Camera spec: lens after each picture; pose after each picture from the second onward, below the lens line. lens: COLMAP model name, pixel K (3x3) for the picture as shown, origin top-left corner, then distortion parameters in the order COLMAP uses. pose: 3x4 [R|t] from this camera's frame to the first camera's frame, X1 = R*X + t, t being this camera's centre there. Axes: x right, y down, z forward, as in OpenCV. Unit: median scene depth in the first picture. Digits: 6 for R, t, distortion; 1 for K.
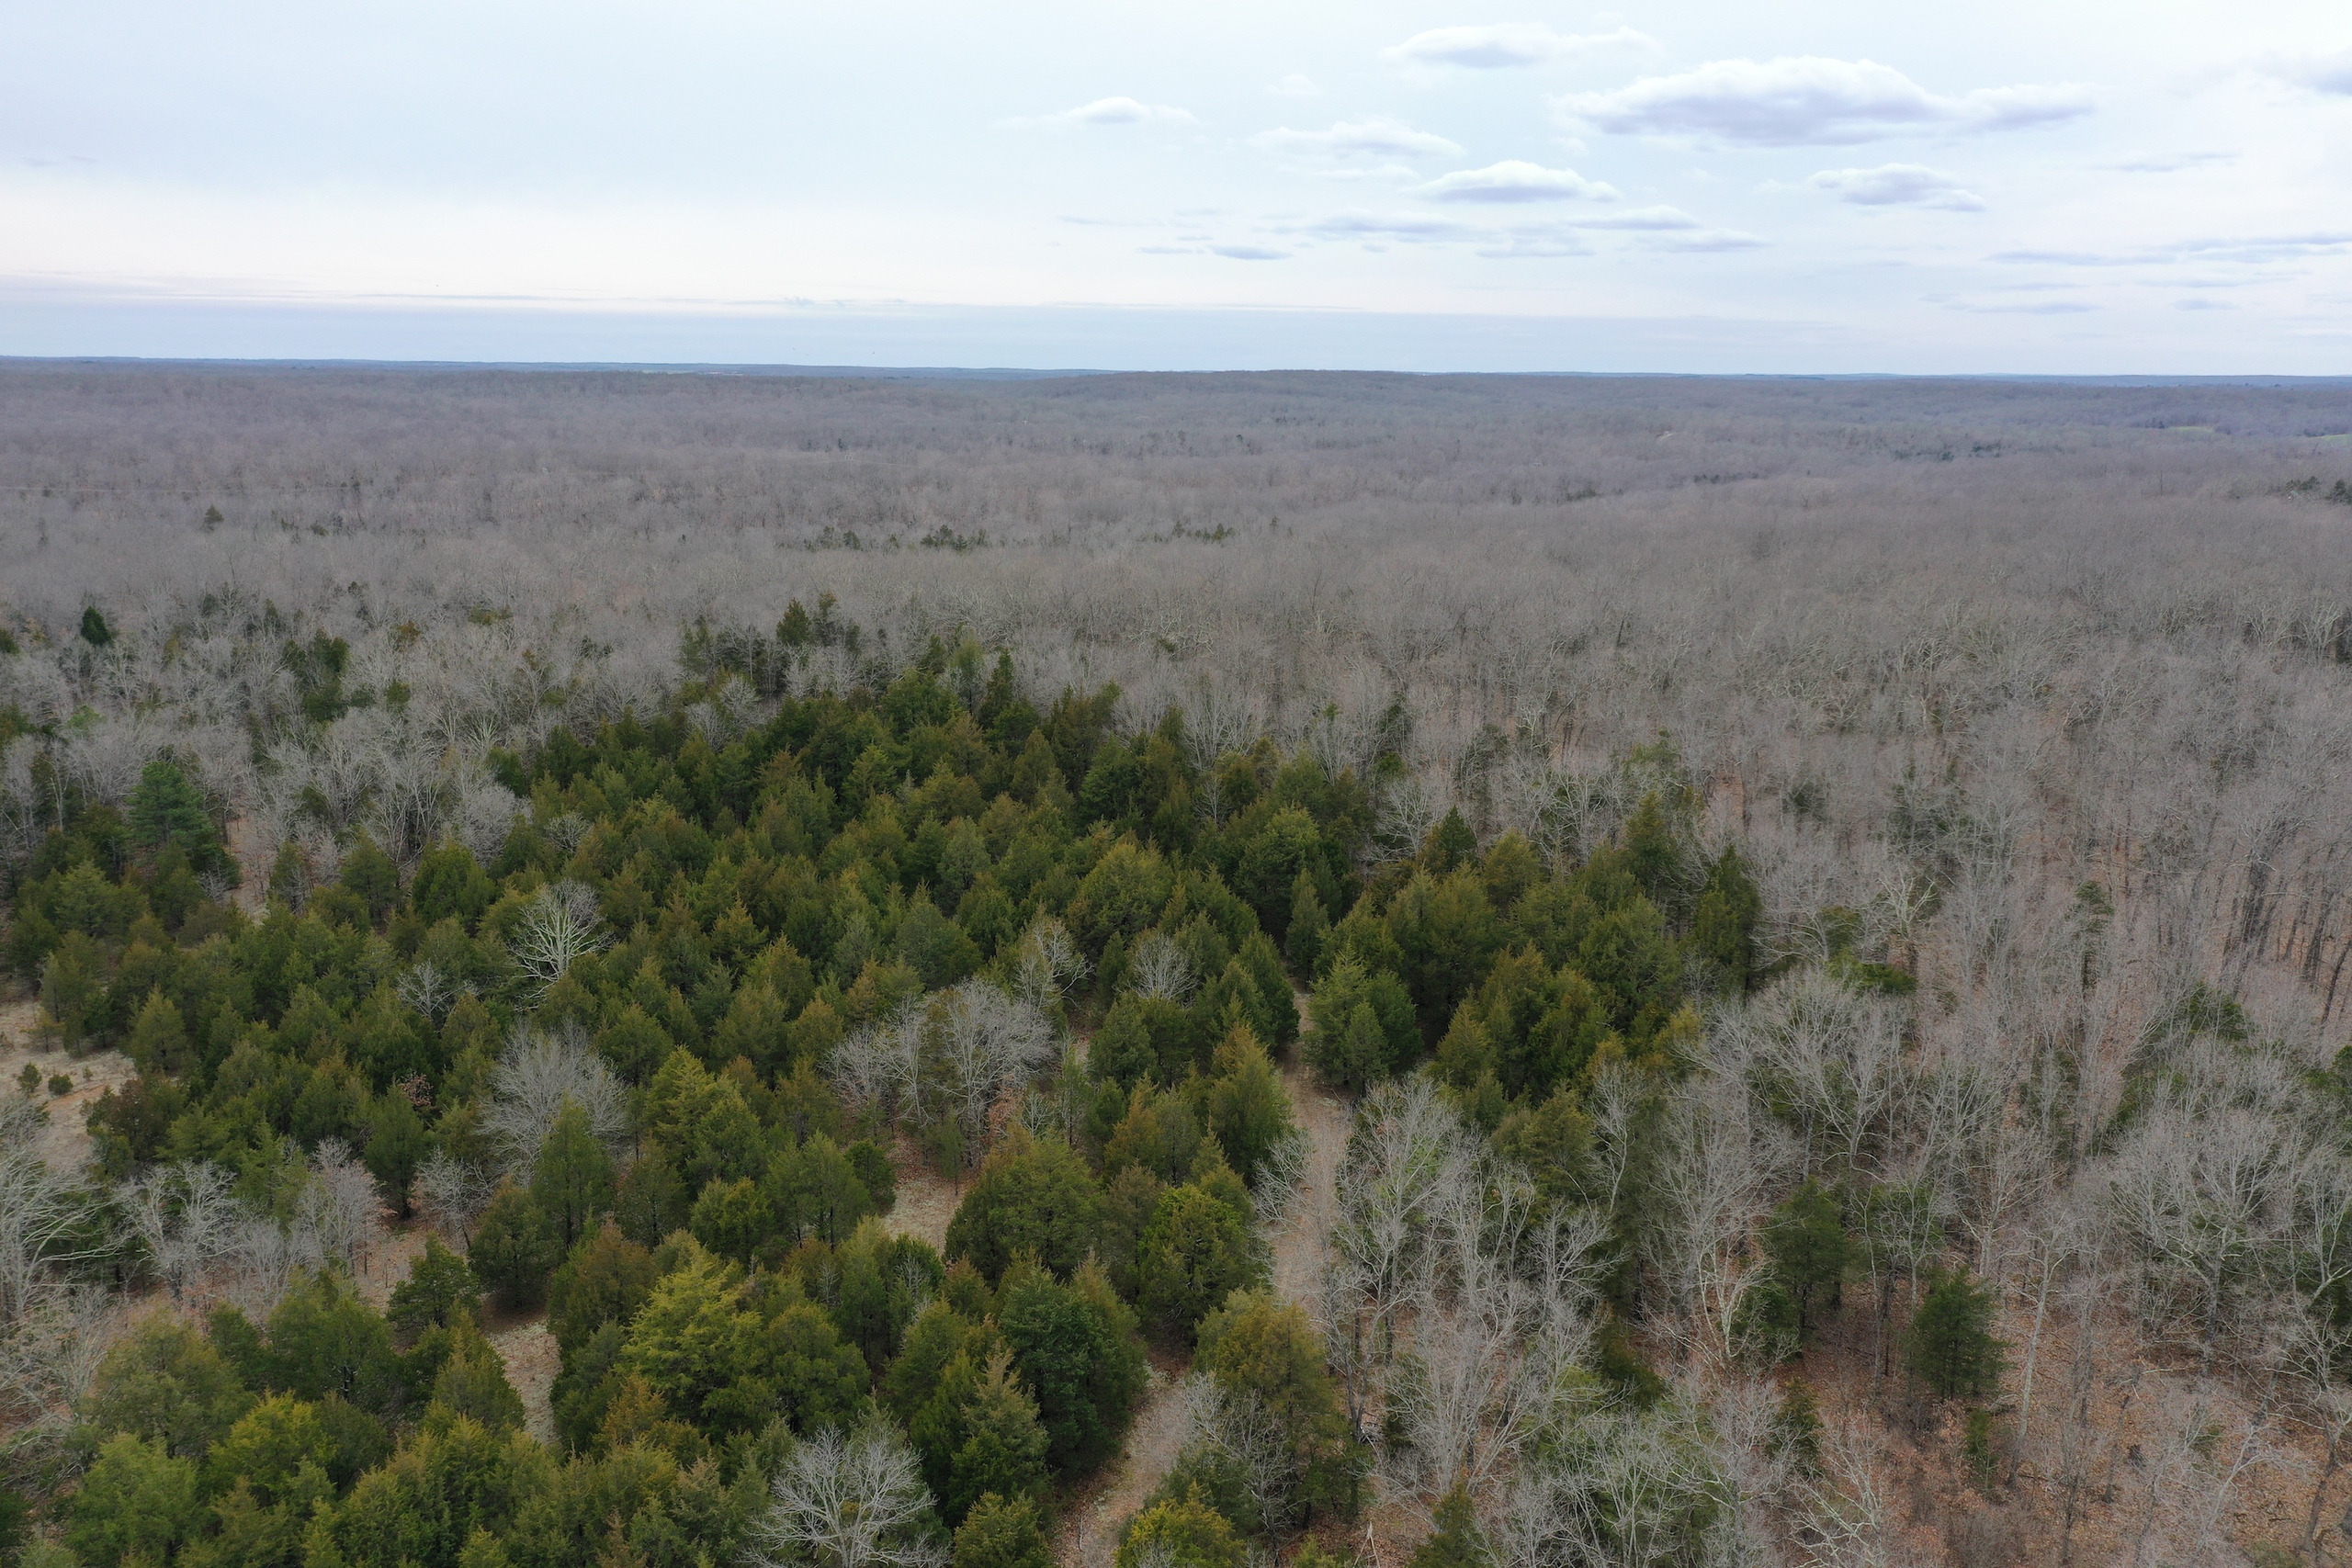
lens RADIAL K [[1869.5, 0, 1176.0], [0, 1869.5, 784.0], [0, 0, 1]] dist [0.010138, 0.011406]
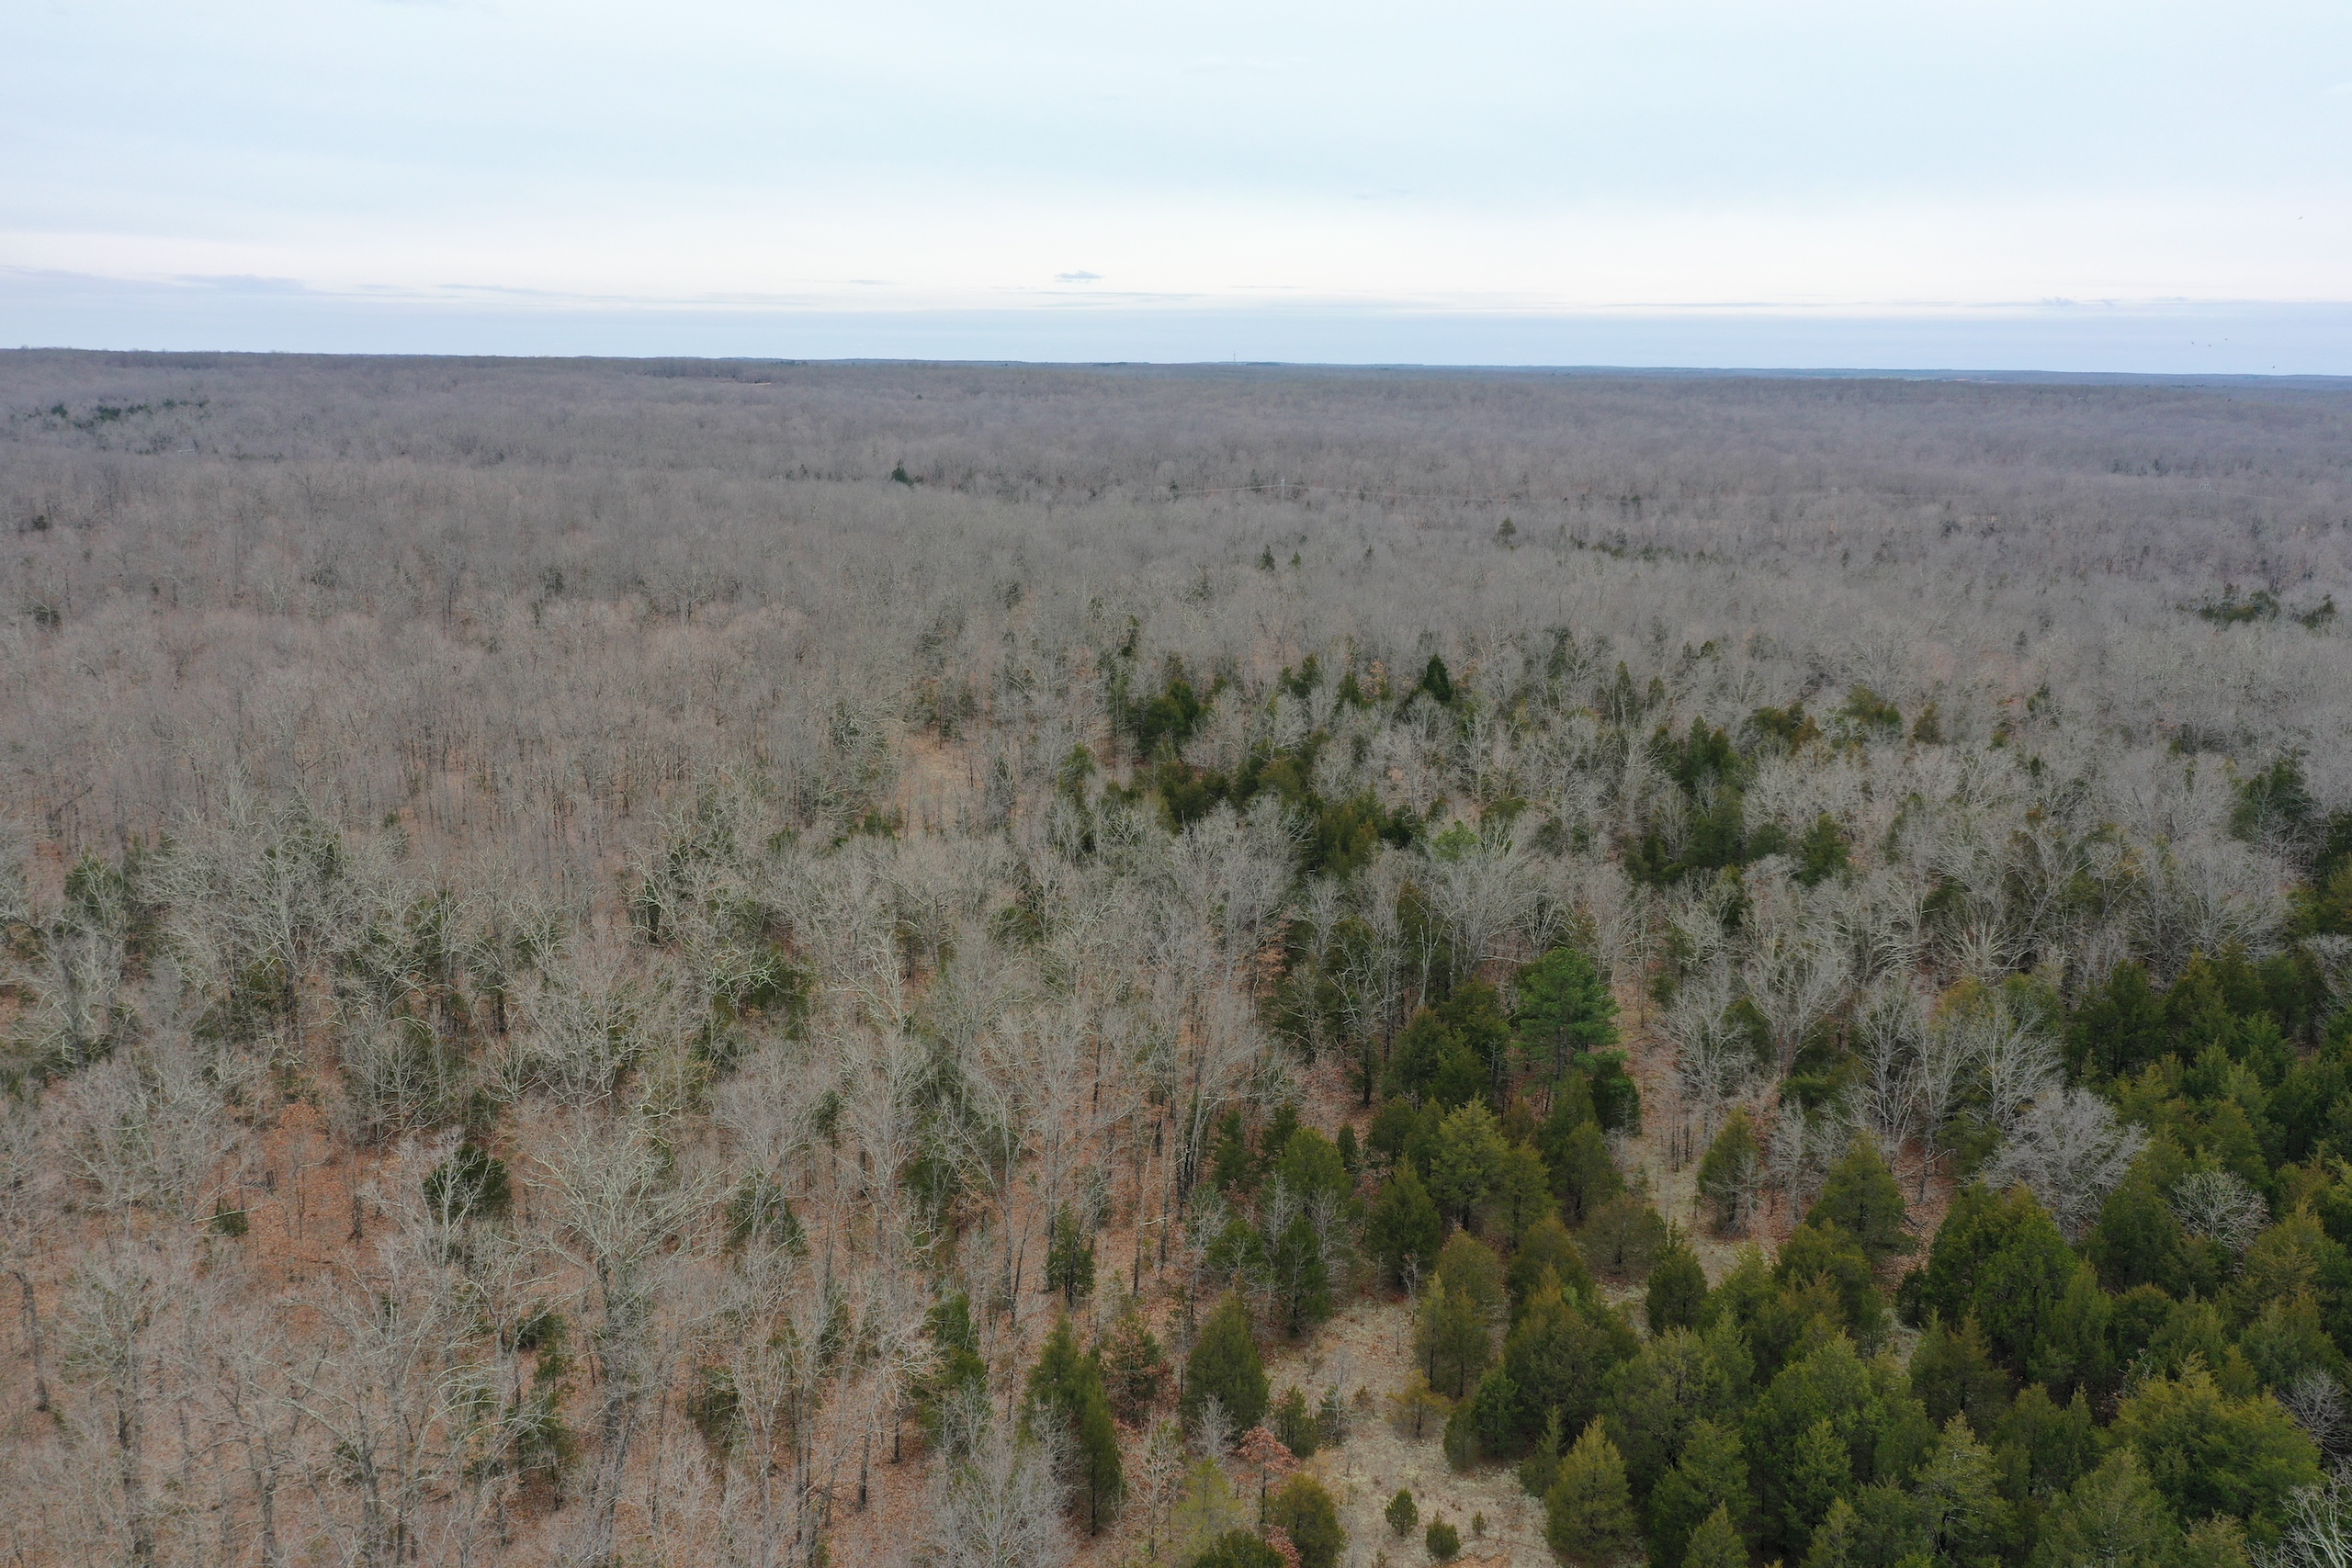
lens RADIAL K [[1869.5, 0, 1176.0], [0, 1869.5, 784.0], [0, 0, 1]] dist [0.010138, 0.011406]
pose [[0.813594, 0.130005, -0.566713, -0.068321], [-0.131654, 0.990558, 0.038228, -0.020697], [0.566332, 0.043508, 0.823028, 0.083628]]
